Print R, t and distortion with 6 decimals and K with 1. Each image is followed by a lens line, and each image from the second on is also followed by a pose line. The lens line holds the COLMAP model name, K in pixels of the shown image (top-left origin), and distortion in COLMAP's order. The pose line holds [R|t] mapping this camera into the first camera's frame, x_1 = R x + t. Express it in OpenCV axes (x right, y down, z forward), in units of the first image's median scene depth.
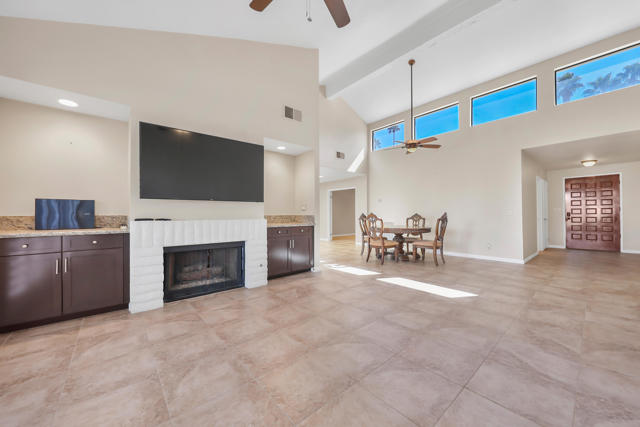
lens RADIAL K [[239.7, 0, 324.2], [0, 239.7, 213.6], [0, 0, 1]] dist [0.003495, 0.000184]
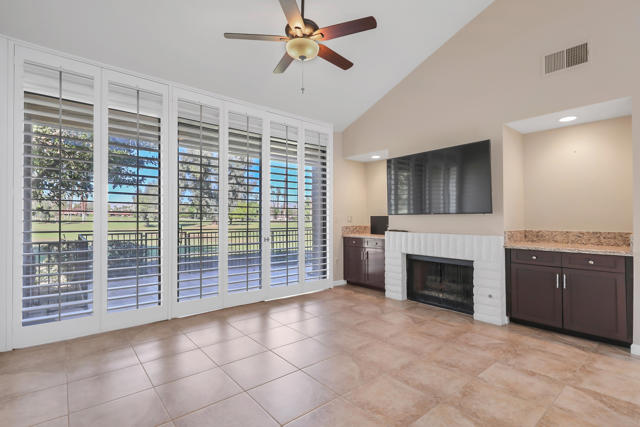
lens RADIAL K [[303.0, 0, 321.8], [0, 303.0, 214.5], [0, 0, 1]] dist [0.000074, -0.000227]
pose [[-0.018240, -0.012137, -0.999760, 0.823175], [-0.000979, 0.999926, -0.012122, -0.037807], [0.999833, 0.000758, -0.018250, 0.549822]]
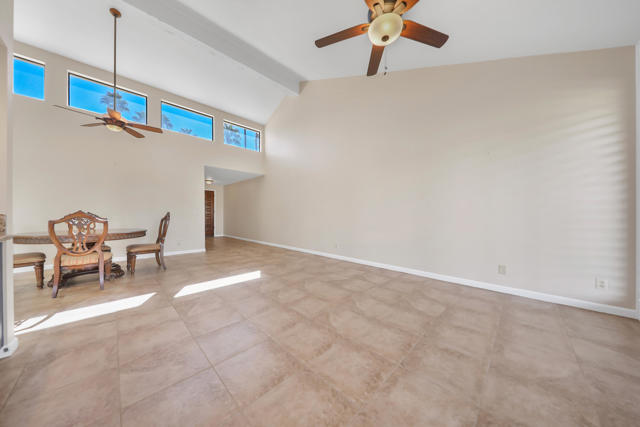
lens RADIAL K [[206.7, 0, 322.6], [0, 206.7, 215.0], [0, 0, 1]] dist [-0.000254, 0.000017]
pose [[-0.076662, -0.000415, 0.997057, -0.595622], [-0.007572, 0.999971, -0.000166, 0.004354], [-0.997028, -0.007563, -0.076663, 0.705143]]
